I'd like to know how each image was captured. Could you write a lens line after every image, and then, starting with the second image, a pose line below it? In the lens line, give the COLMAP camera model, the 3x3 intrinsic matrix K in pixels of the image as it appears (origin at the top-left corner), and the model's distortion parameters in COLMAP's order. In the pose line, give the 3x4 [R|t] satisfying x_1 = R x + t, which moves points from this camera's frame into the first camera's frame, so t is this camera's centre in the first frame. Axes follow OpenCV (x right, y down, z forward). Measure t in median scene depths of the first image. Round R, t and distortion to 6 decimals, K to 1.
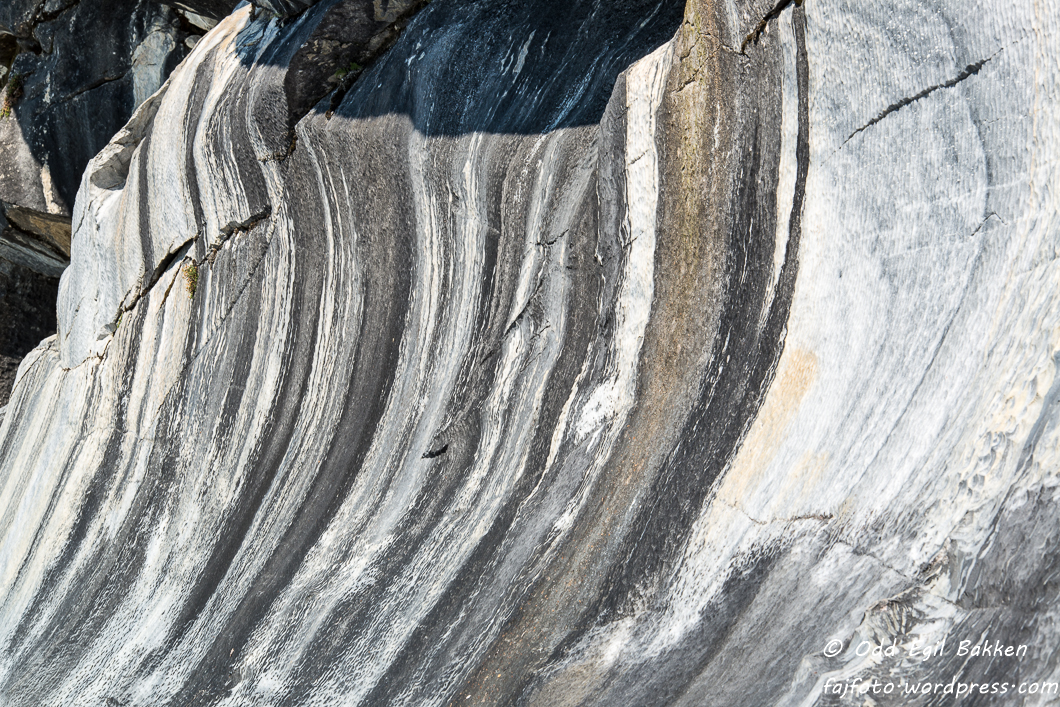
lens RADIAL K [[3664.4, 0, 530.0], [0, 3664.4, 353.6], [0, 0, 1]] dist [-0.054953, 0.000000]
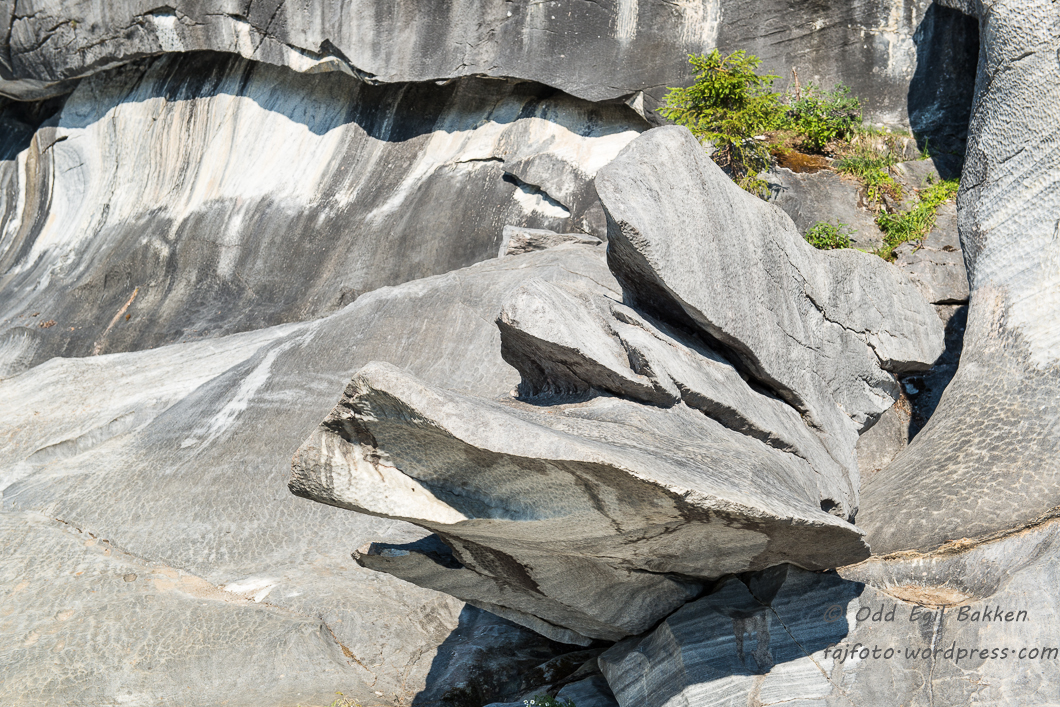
lens RADIAL K [[1703.8, 0, 530.3], [0, 1703.8, 353.2], [0, 0, 1]] dist [0.024443, 0.000000]
pose [[0.952105, -0.015353, 0.305384, -0.024936], [-0.010076, 0.996621, 0.081519, -0.007711], [-0.305604, -0.080692, 0.948733, -1.484074]]
